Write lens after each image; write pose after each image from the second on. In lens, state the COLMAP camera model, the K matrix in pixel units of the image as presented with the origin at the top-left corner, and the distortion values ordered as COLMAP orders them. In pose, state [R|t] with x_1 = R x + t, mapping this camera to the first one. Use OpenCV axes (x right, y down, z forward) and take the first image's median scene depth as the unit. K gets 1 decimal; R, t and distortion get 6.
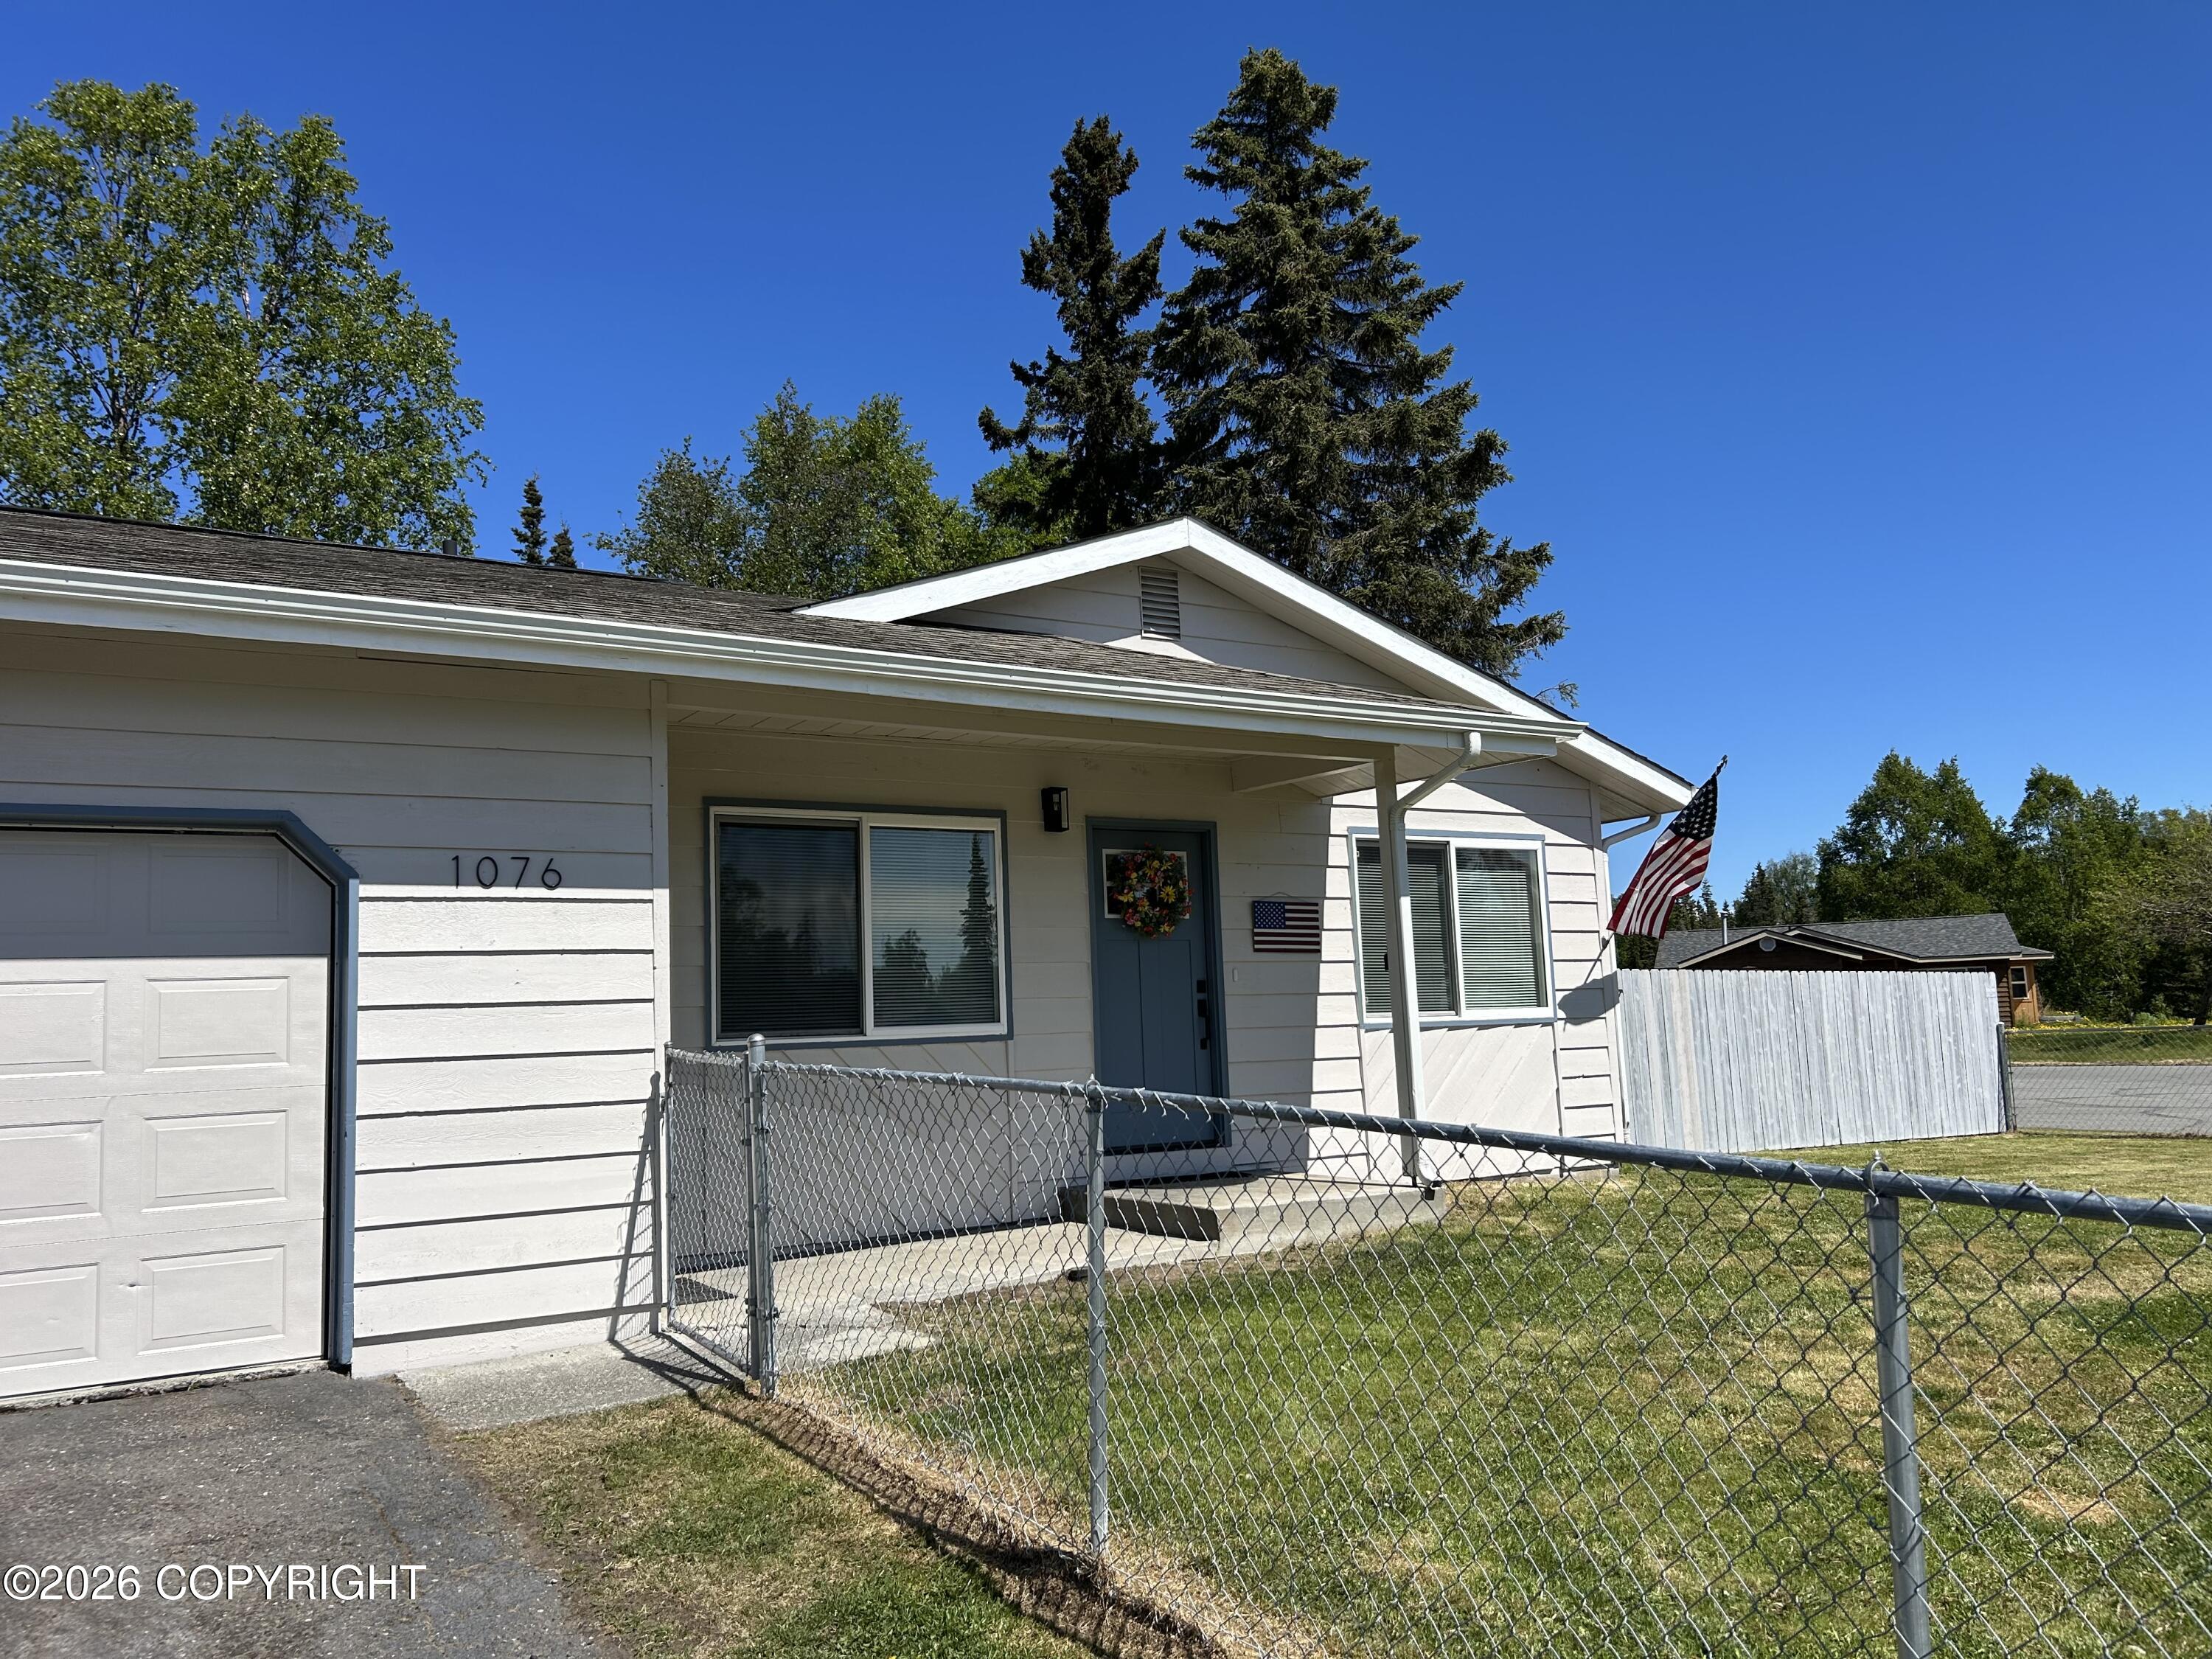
lens RADIAL K [[1666.4, 0, 1065.6], [0, 1666.4, 854.2], [0, 0, 1]] dist [0.053616, -0.047997]
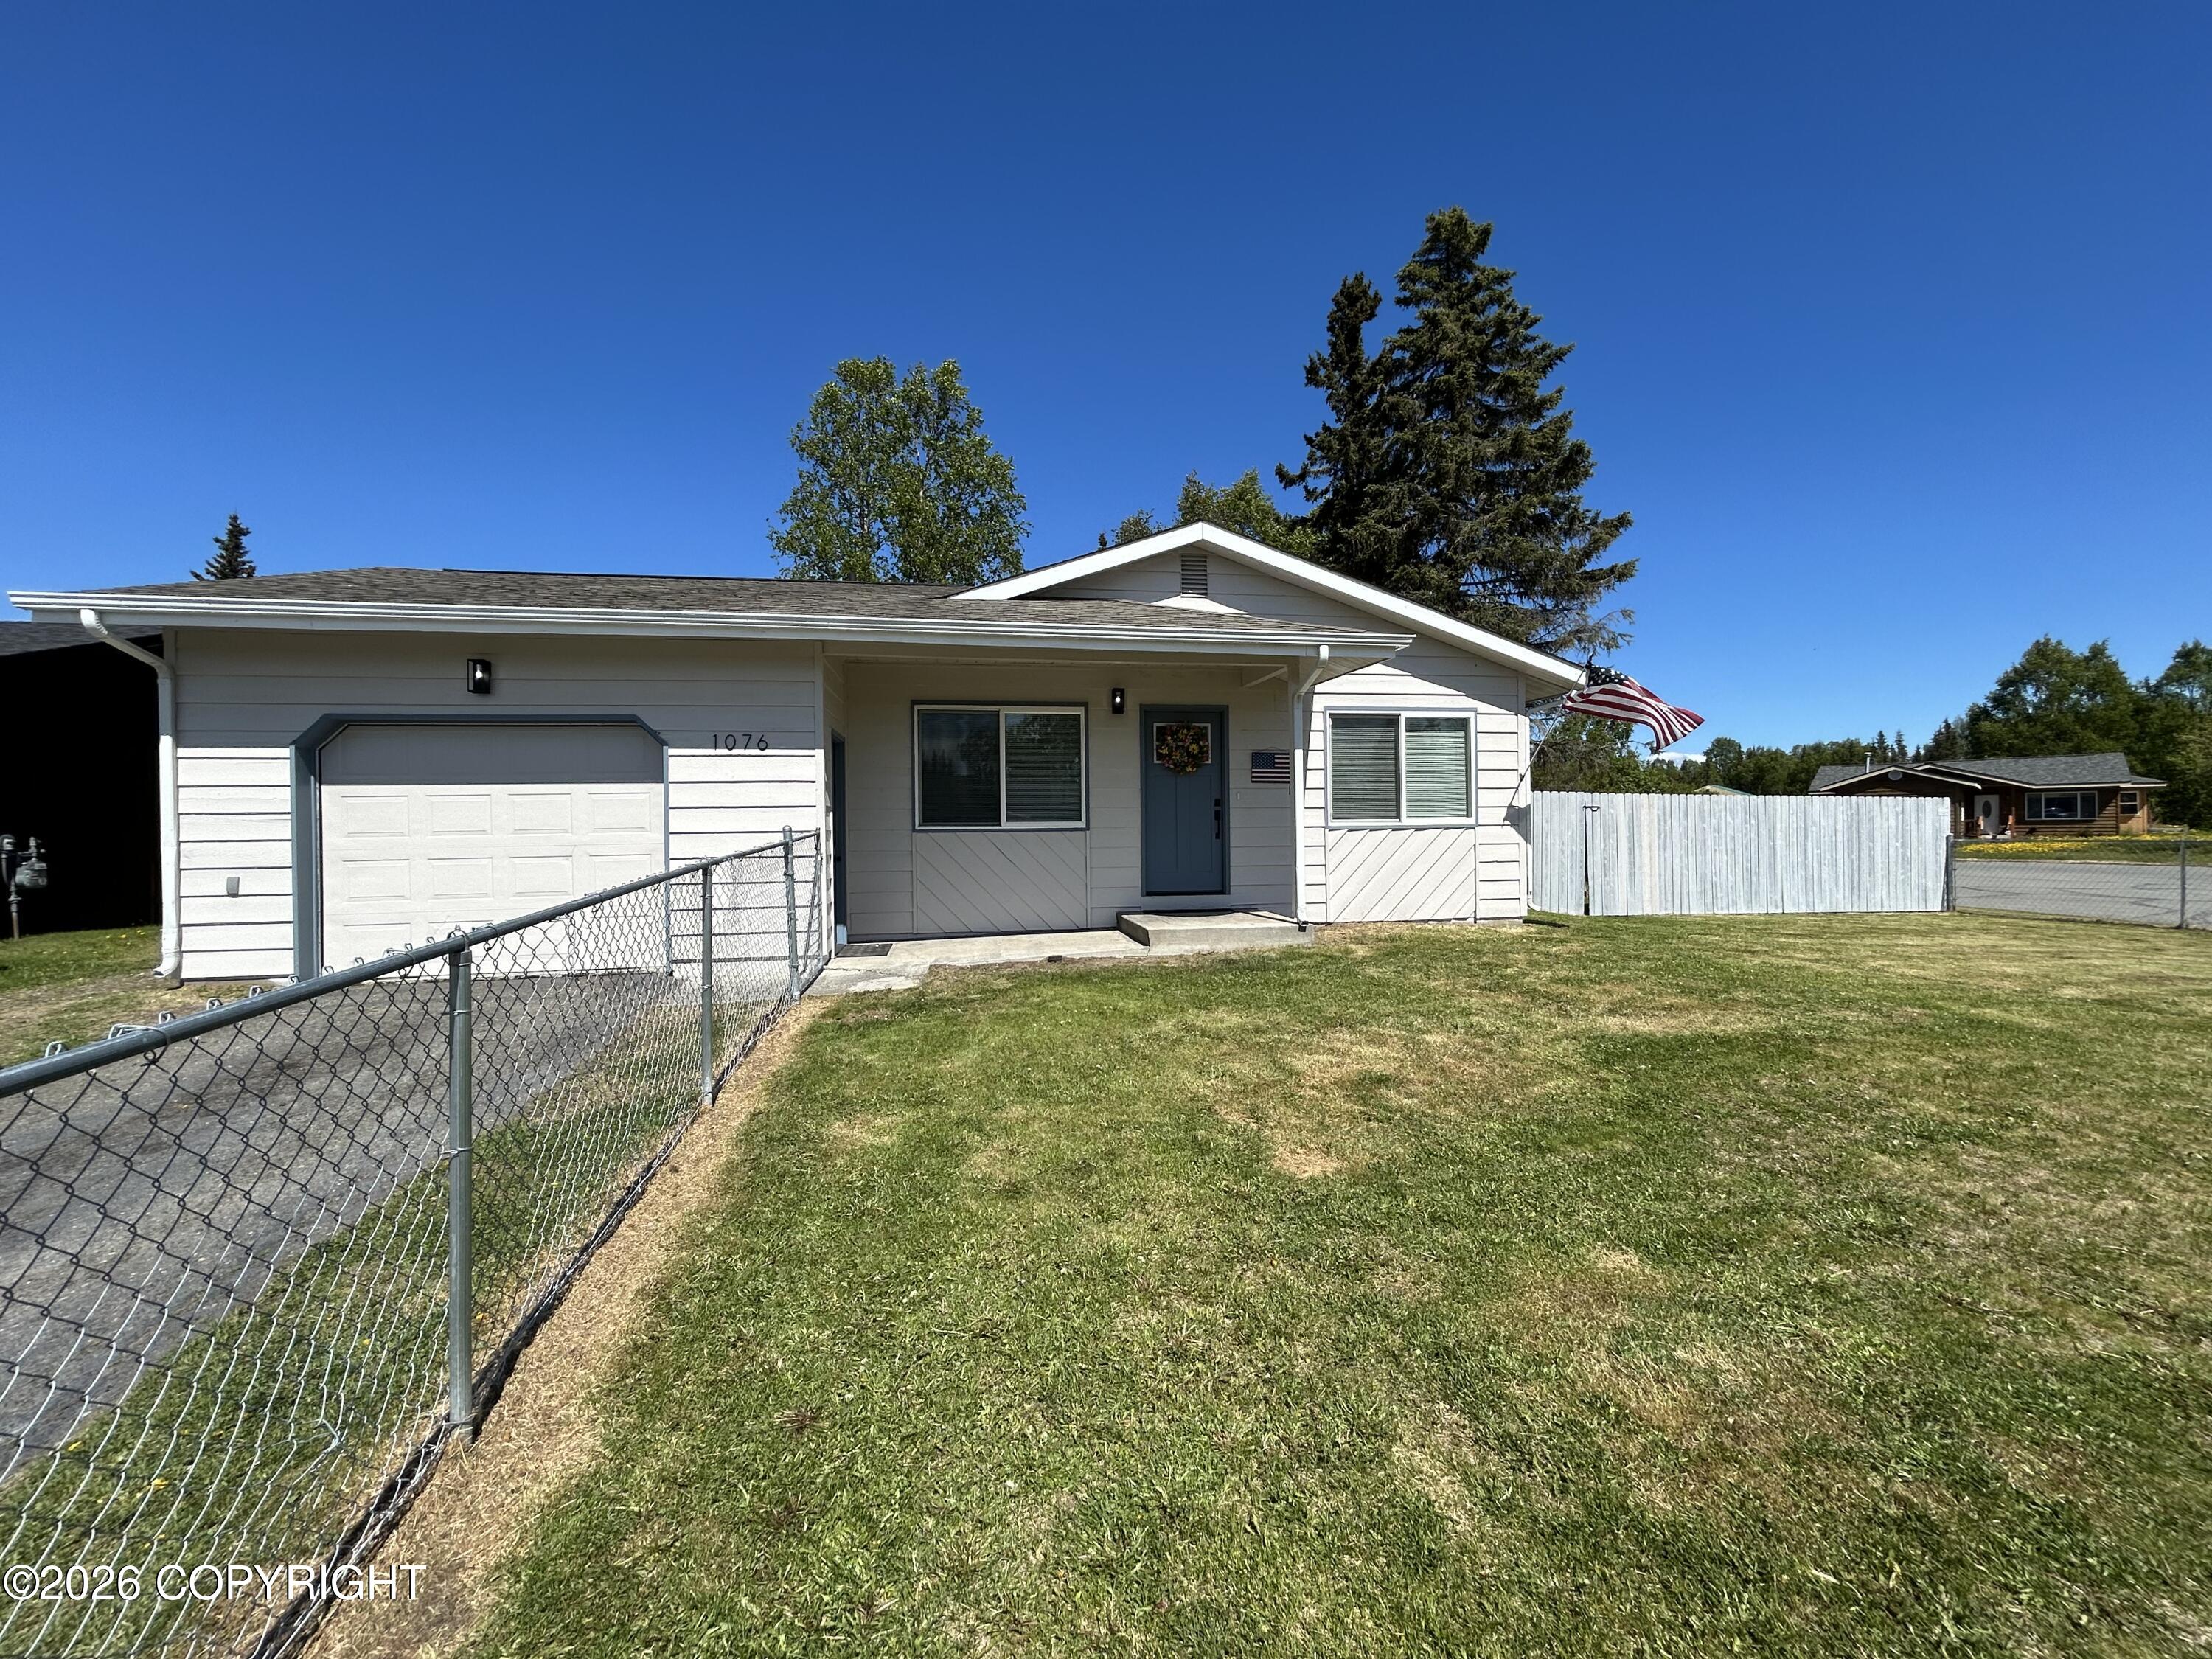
lens RADIAL K [[888.1, 0, 1099.3], [0, 888.1, 830.4], [0, 0, 1]] dist [-0.007818, 0.001723]
pose [[0.926777, 0.026354, -0.374688, 0.271272], [0.018106, 0.993242, 0.114644, 0.000821], [0.375177, -0.113033, 0.920036, 0.093762]]
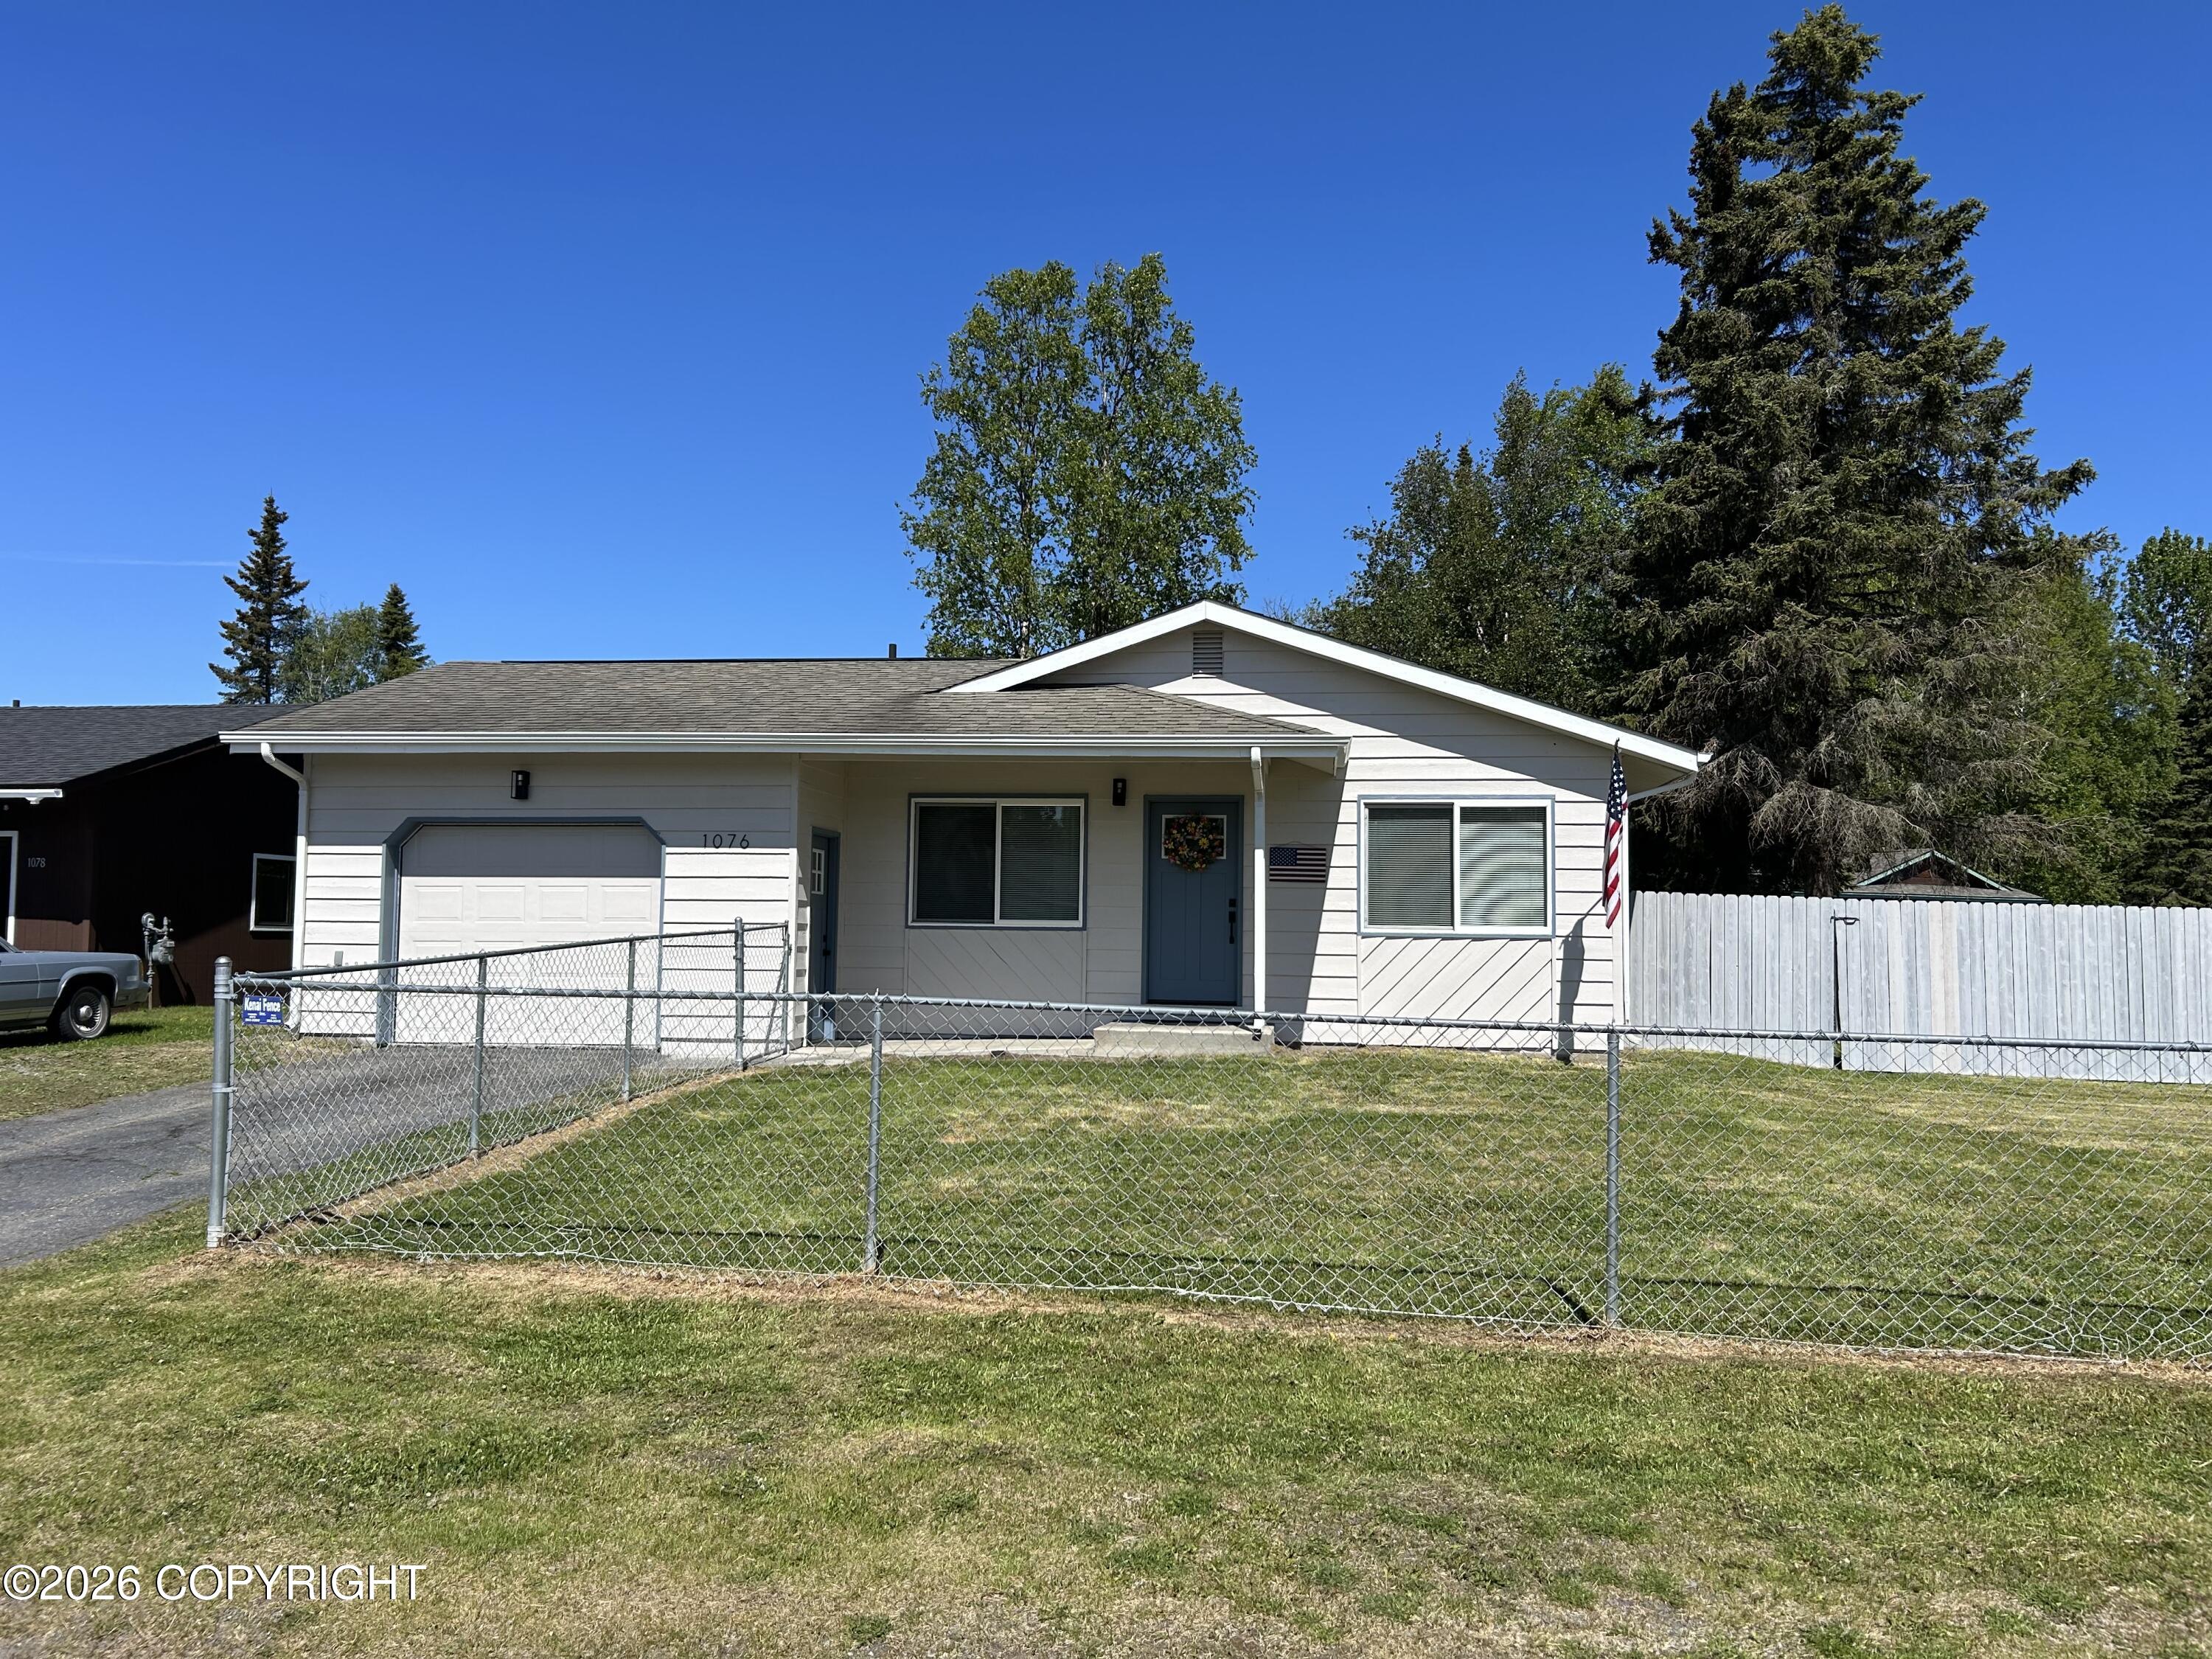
lens RADIAL K [[1666.4, 0, 1083.0], [0, 1666.4, 845.2], [0, 0, 1]] dist [0.053616, -0.047997]
pose [[0.772617, 0.009511, -0.634801, 0.824737], [0.027039, 0.998488, 0.047868, -0.044292], [0.634297, -0.054148, 0.771191, -0.234781]]
